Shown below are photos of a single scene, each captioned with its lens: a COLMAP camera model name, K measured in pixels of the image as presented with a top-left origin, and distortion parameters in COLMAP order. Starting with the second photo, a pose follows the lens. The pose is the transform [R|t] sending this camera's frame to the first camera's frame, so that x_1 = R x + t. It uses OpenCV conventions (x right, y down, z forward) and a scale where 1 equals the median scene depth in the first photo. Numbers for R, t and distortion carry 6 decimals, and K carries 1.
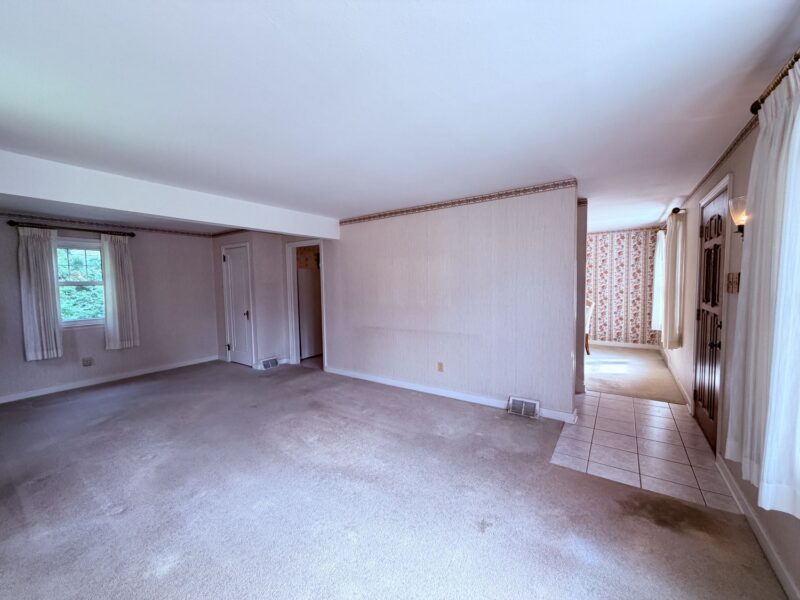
lens RADIAL K [[313.3, 0, 400.0], [0, 313.3, 300.0], [0, 0, 1]] dist [-0.000770, -0.000118]
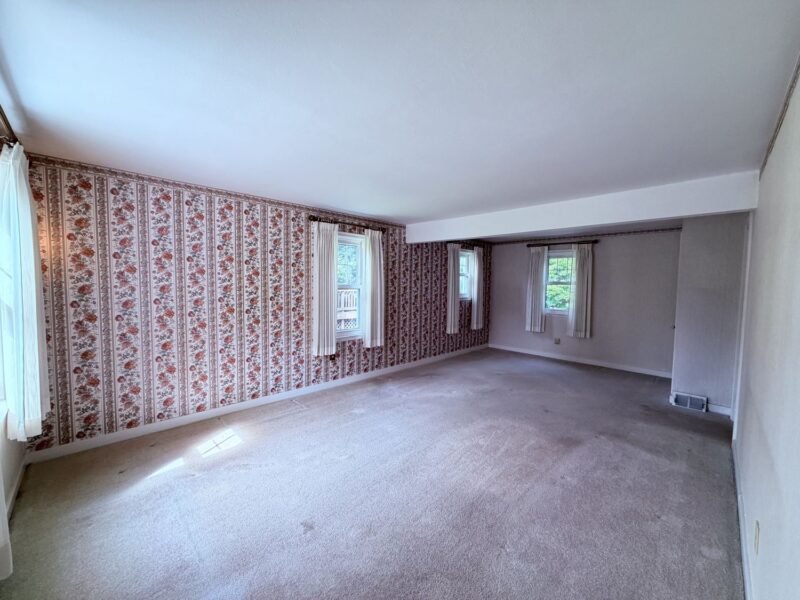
lens RADIAL K [[324.0, 0, 400.0], [0, 324.0, 300.0], [0, 0, 1]] dist [-0.033218, -0.000014]
pose [[-0.198788, 0.068548, -0.977642, 0.551325], [-0.069525, 0.994051, 0.083835, -0.054941], [0.977573, 0.084636, -0.192840, 0.677309]]
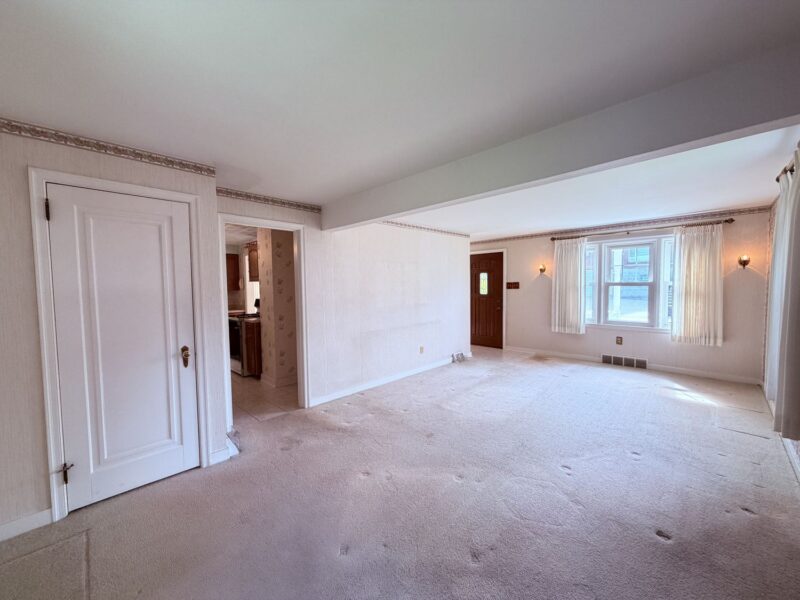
lens RADIAL K [[313.3, 0, 400.0], [0, 313.3, 300.0], [0, 0, 1]] dist [-0.000770, -0.000118]
pose [[0.189815, -0.038612, 0.981060, -1.202438], [0.054427, 0.998104, 0.028753, -0.039238], [-0.980310, 0.047939, 0.191557, 0.853393]]
